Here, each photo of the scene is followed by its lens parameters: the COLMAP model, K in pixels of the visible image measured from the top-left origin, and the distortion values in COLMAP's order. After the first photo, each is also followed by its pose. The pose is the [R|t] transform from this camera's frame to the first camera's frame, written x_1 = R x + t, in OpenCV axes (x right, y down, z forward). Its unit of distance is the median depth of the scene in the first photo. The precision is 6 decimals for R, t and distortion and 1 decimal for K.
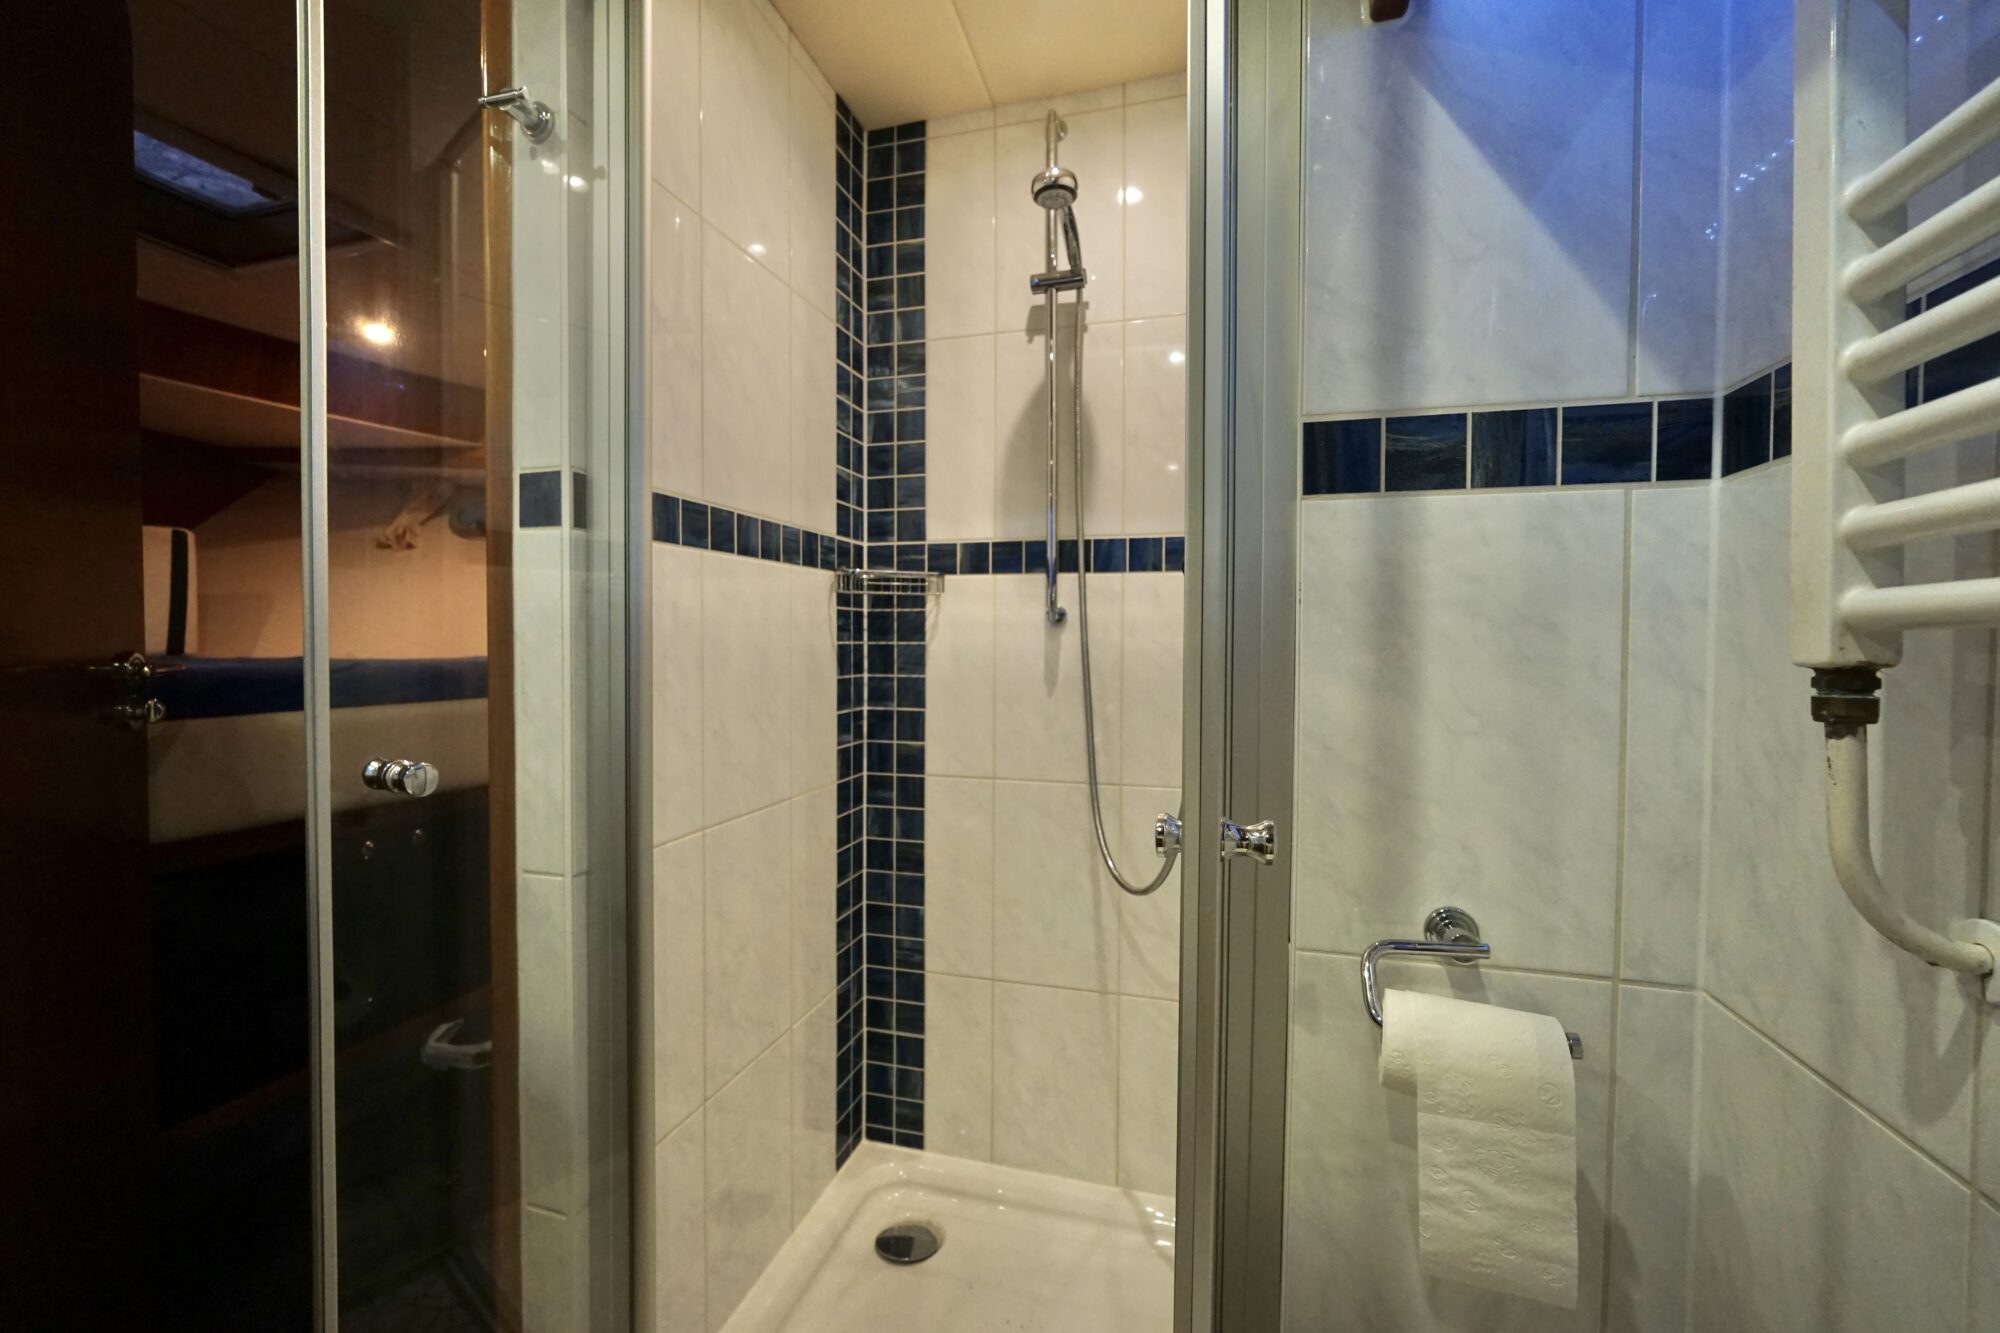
lens RADIAL K [[837.4, 0, 998.1], [0, 837.4, 660.0], [0, 0, 1]] dist [-0.021928, 0.008463]
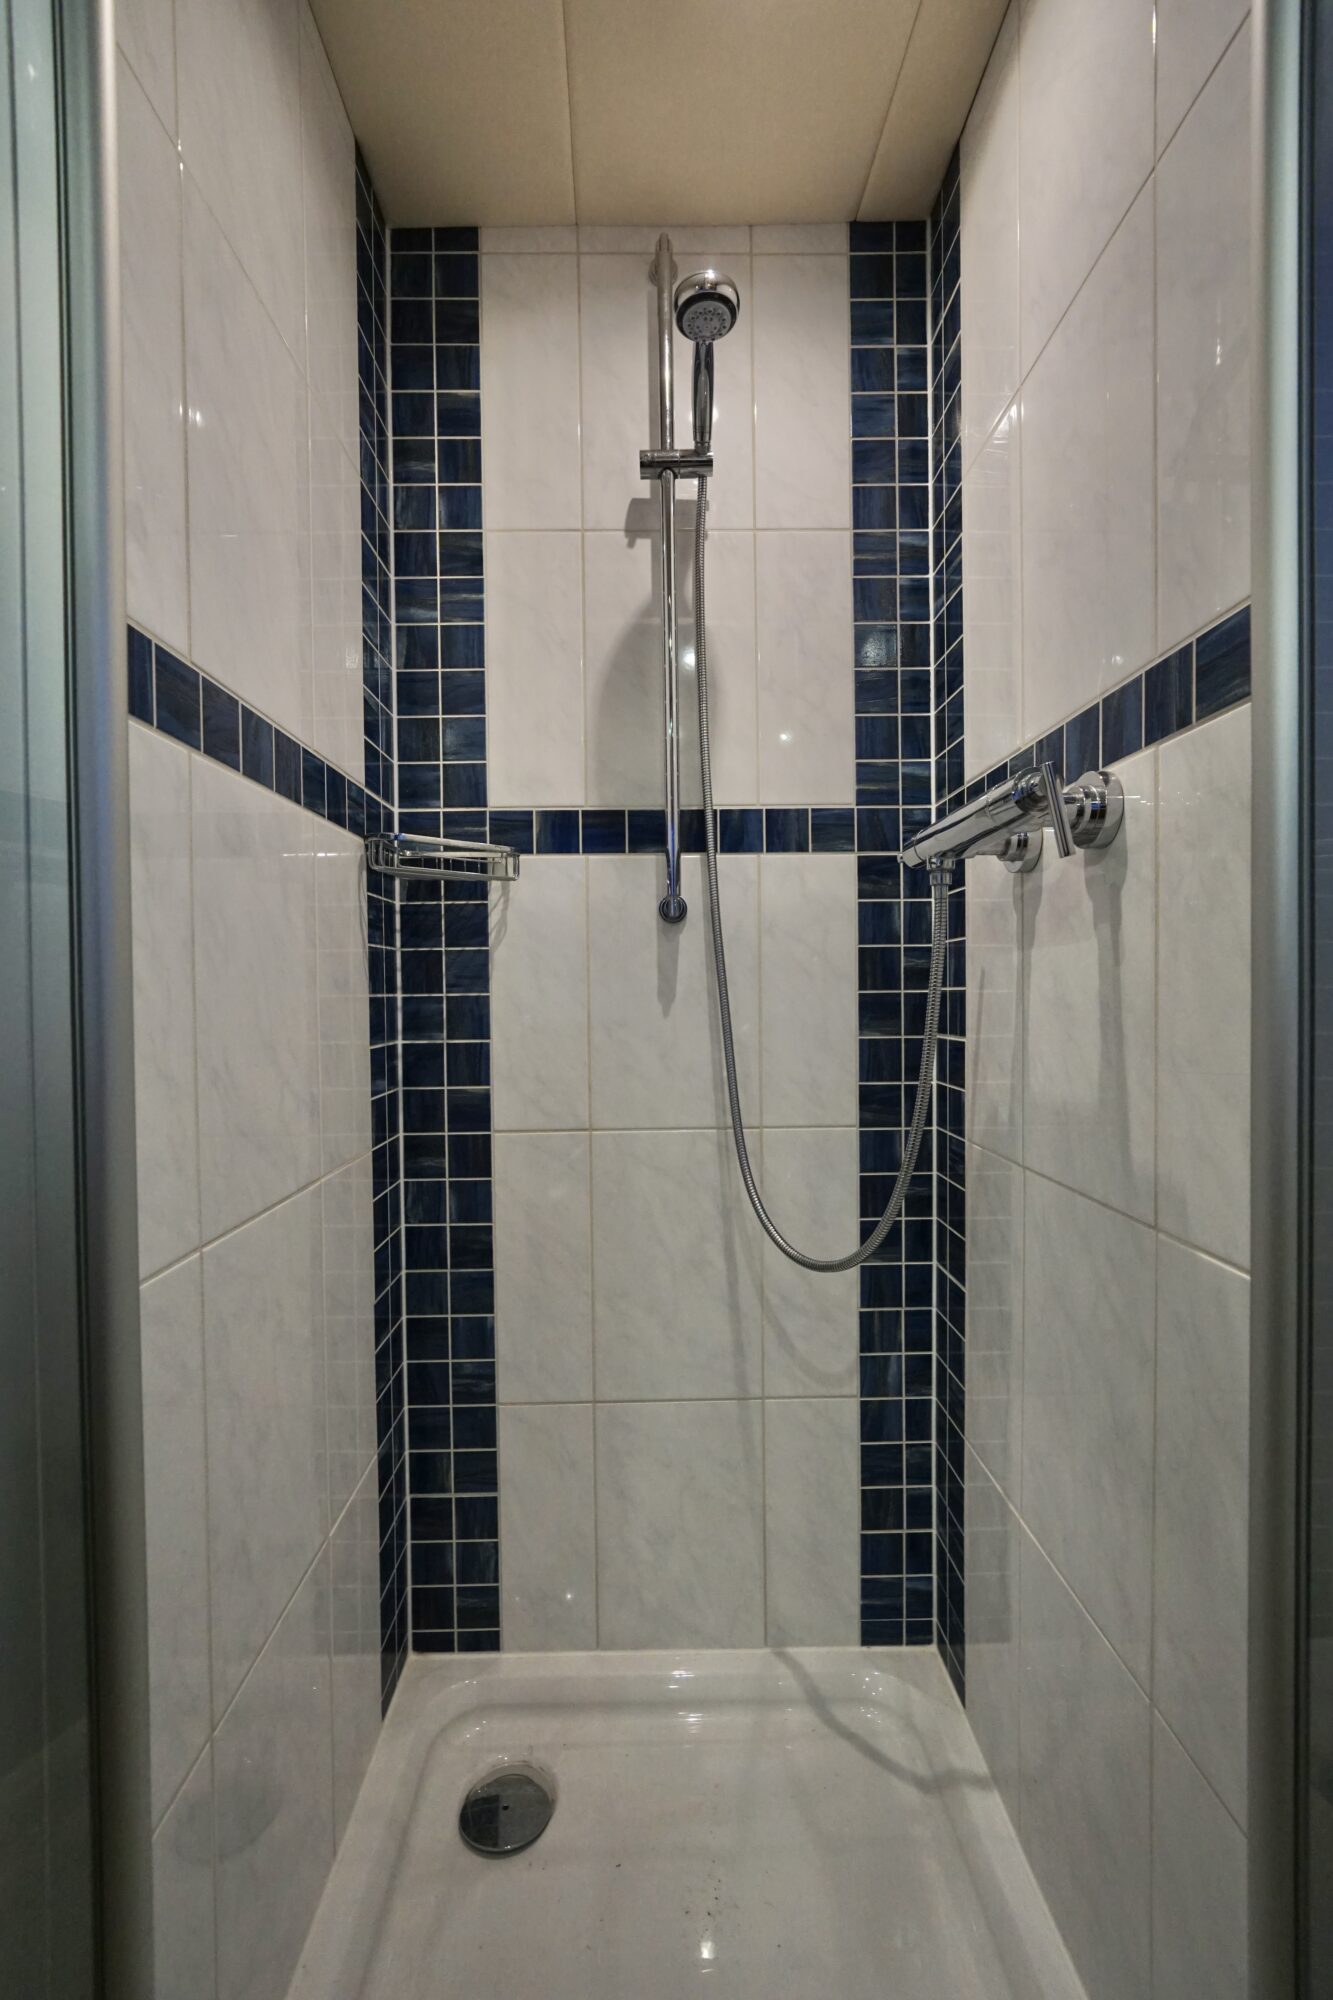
lens RADIAL K [[837.4, 0, 660.7], [0, 837.4, 1004.1], [0, 0, 1]] dist [-0.021928, 0.008463]
pose [[0.957793, -0.019221, 0.286815, -0.155197], [0.021415, 0.999760, -0.004516, 0.034749], [-0.286660, 0.010467, 0.957975, 0.271531]]
